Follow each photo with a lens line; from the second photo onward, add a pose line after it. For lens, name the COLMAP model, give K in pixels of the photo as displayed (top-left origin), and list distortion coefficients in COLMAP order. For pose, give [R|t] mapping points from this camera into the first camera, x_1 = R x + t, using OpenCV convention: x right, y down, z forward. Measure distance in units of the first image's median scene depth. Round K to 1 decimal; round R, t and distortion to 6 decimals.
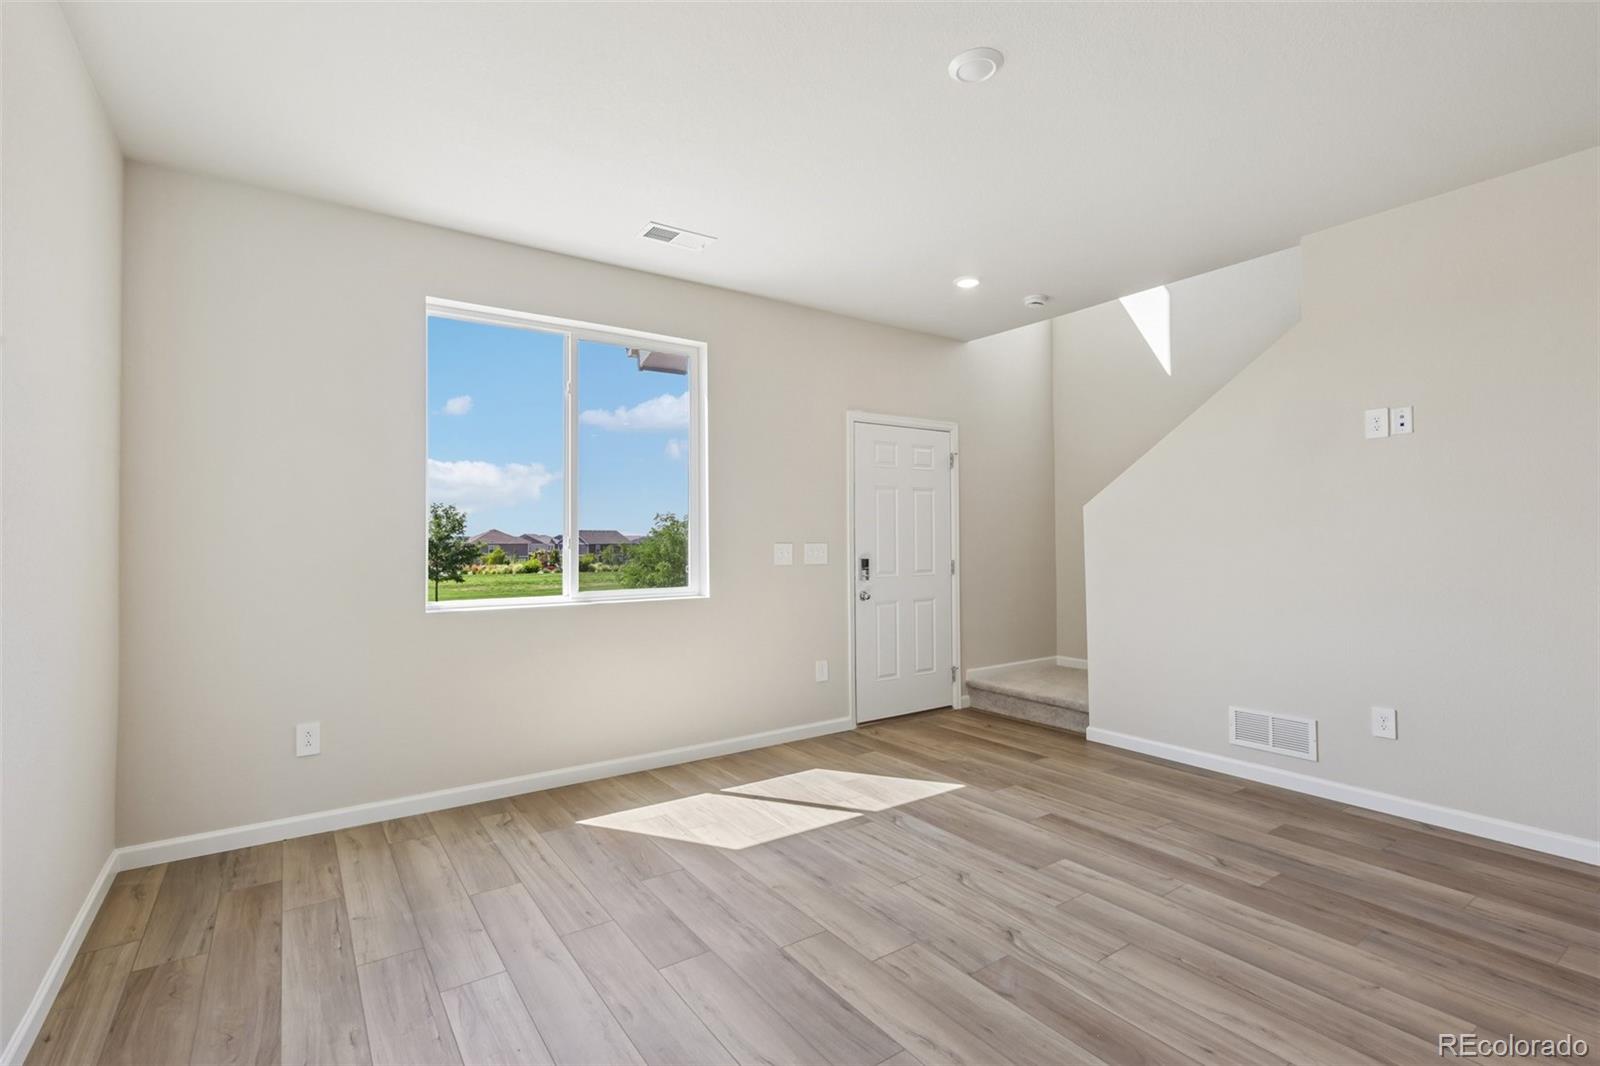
lens RADIAL K [[738.1, 0, 796.9], [0, 738.1, 521.3], [0, 0, 1]] dist [-0.000955, -0.000310]
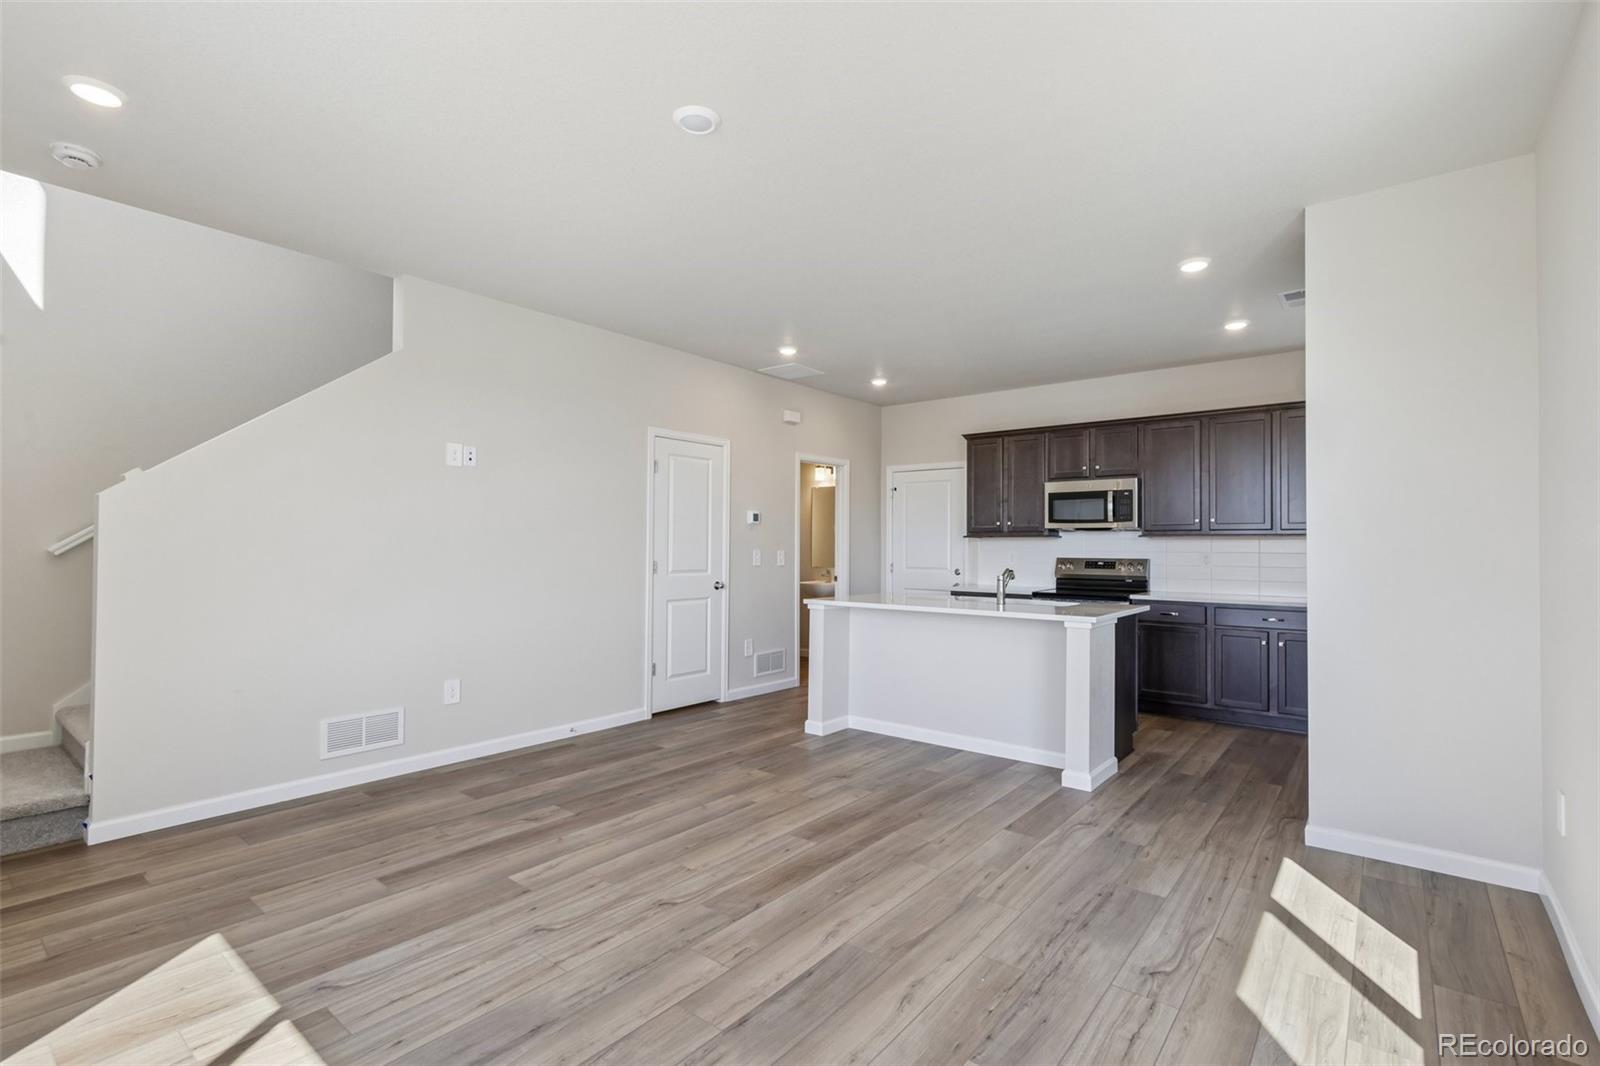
lens RADIAL K [[738.1, 0, 798.0], [0, 738.1, 541.9], [0, 0, 1]] dist [-0.000955, -0.000310]
pose [[-0.283717, 0.009252, 0.958863, -0.596453], [-0.030524, 0.999360, -0.018675, 0.021758], [-0.958422, -0.034566, -0.283253, 0.814008]]
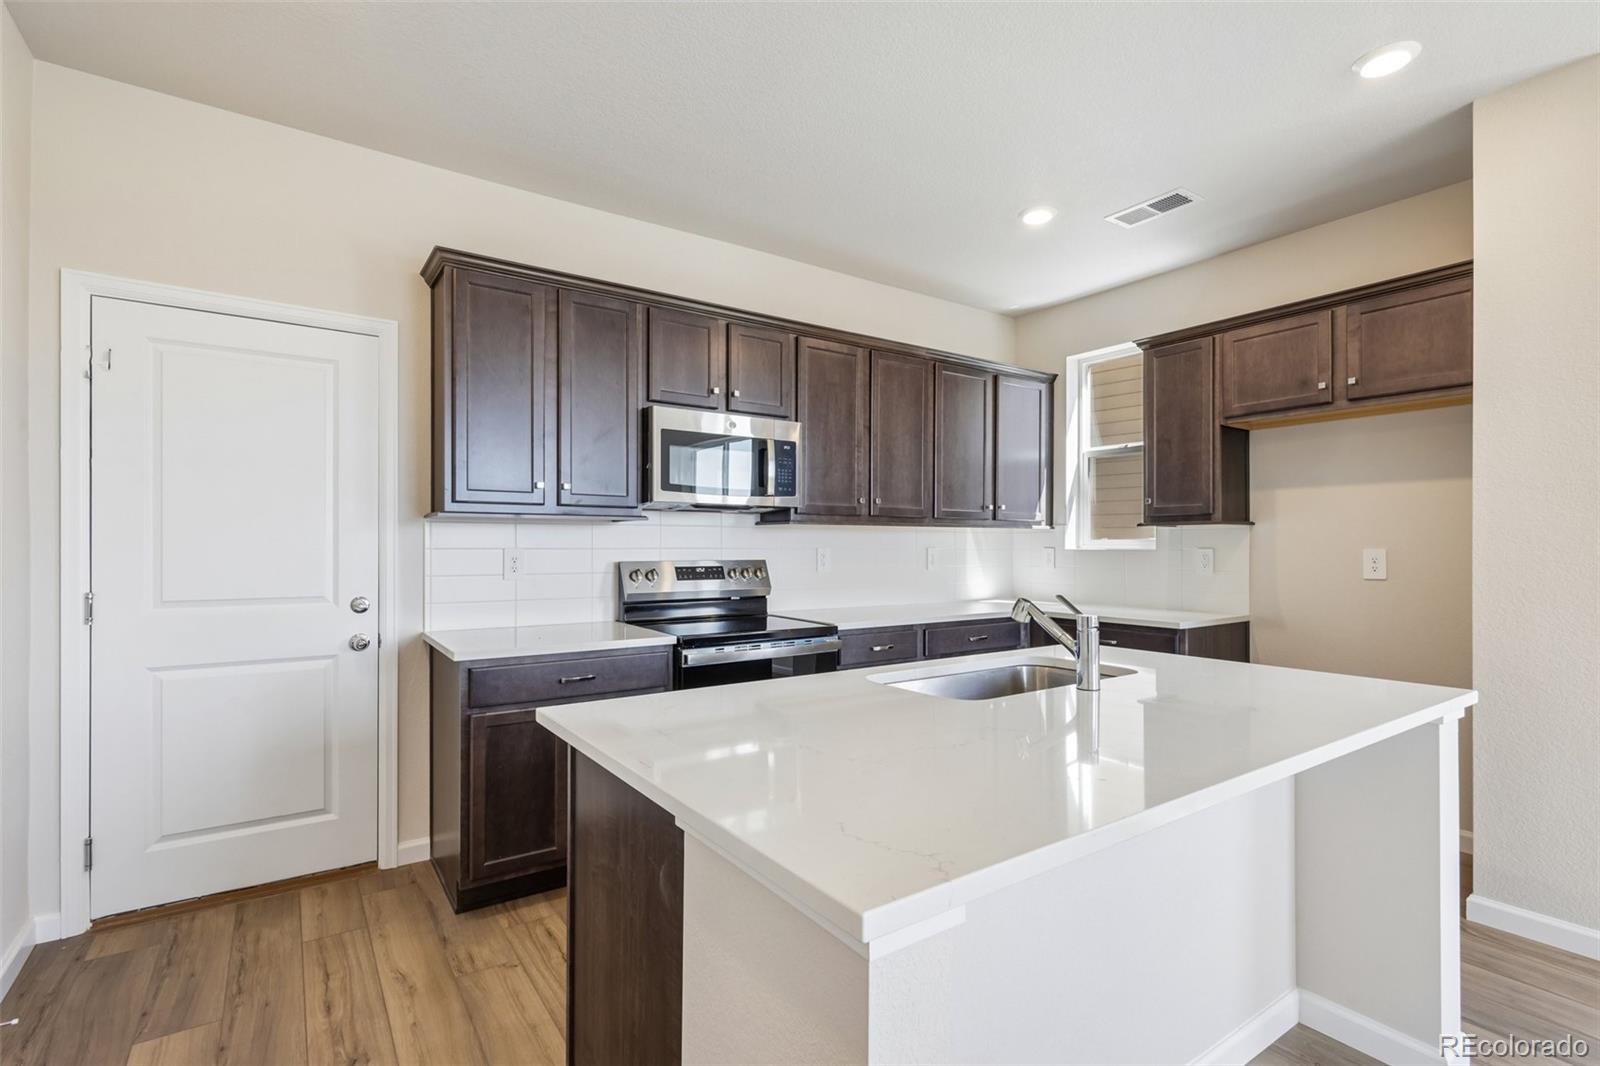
lens RADIAL K [[738.1, 0, 804.4], [0, 738.1, 549.2], [0, 0, 1]] dist [-0.000955, -0.000310]
pose [[-0.999571, -0.002448, 0.029173, -0.089590], [-0.002814, 0.999918, -0.012507, 0.014207], [-0.029140, -0.012584, -0.999496, 0.724496]]
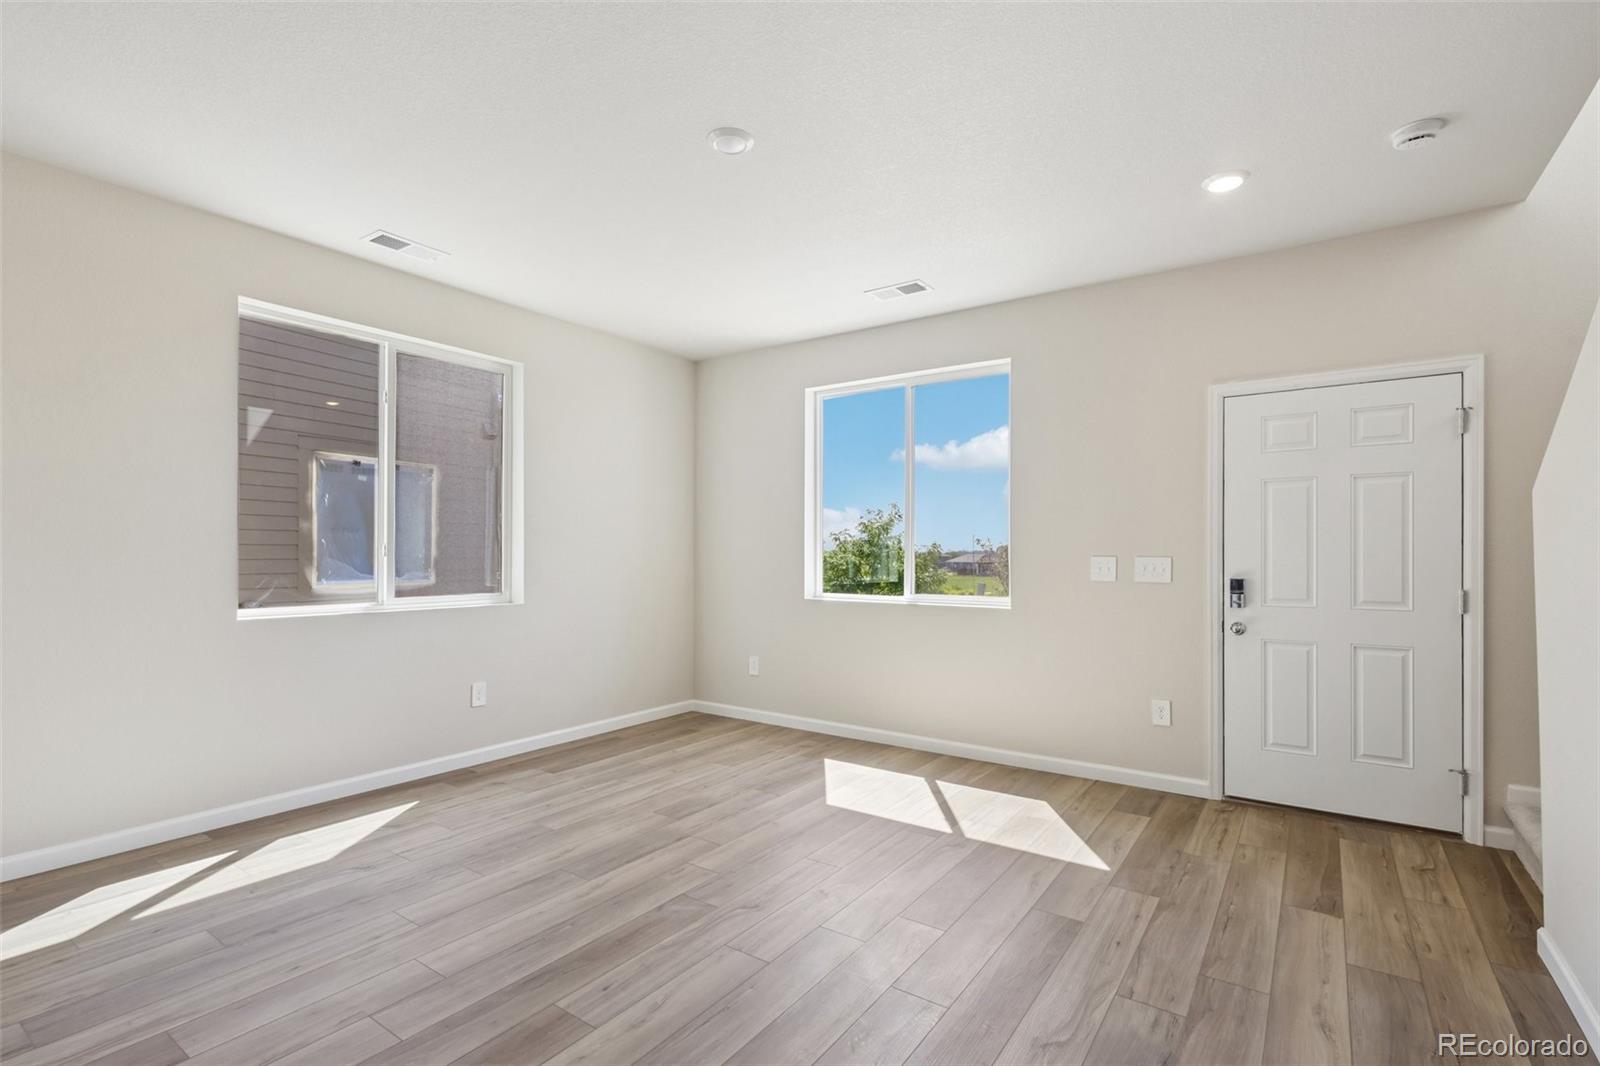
lens RADIAL K [[738.1, 0, 794.0], [0, 738.1, 542.7], [0, 0, 1]] dist [-0.000955, -0.000310]
pose [[0.339419, -0.006859, -0.940610, 0.968708], [0.018760, 0.999824, -0.000521, 0.009109], [0.940448, -0.017469, 0.339488, 0.492234]]
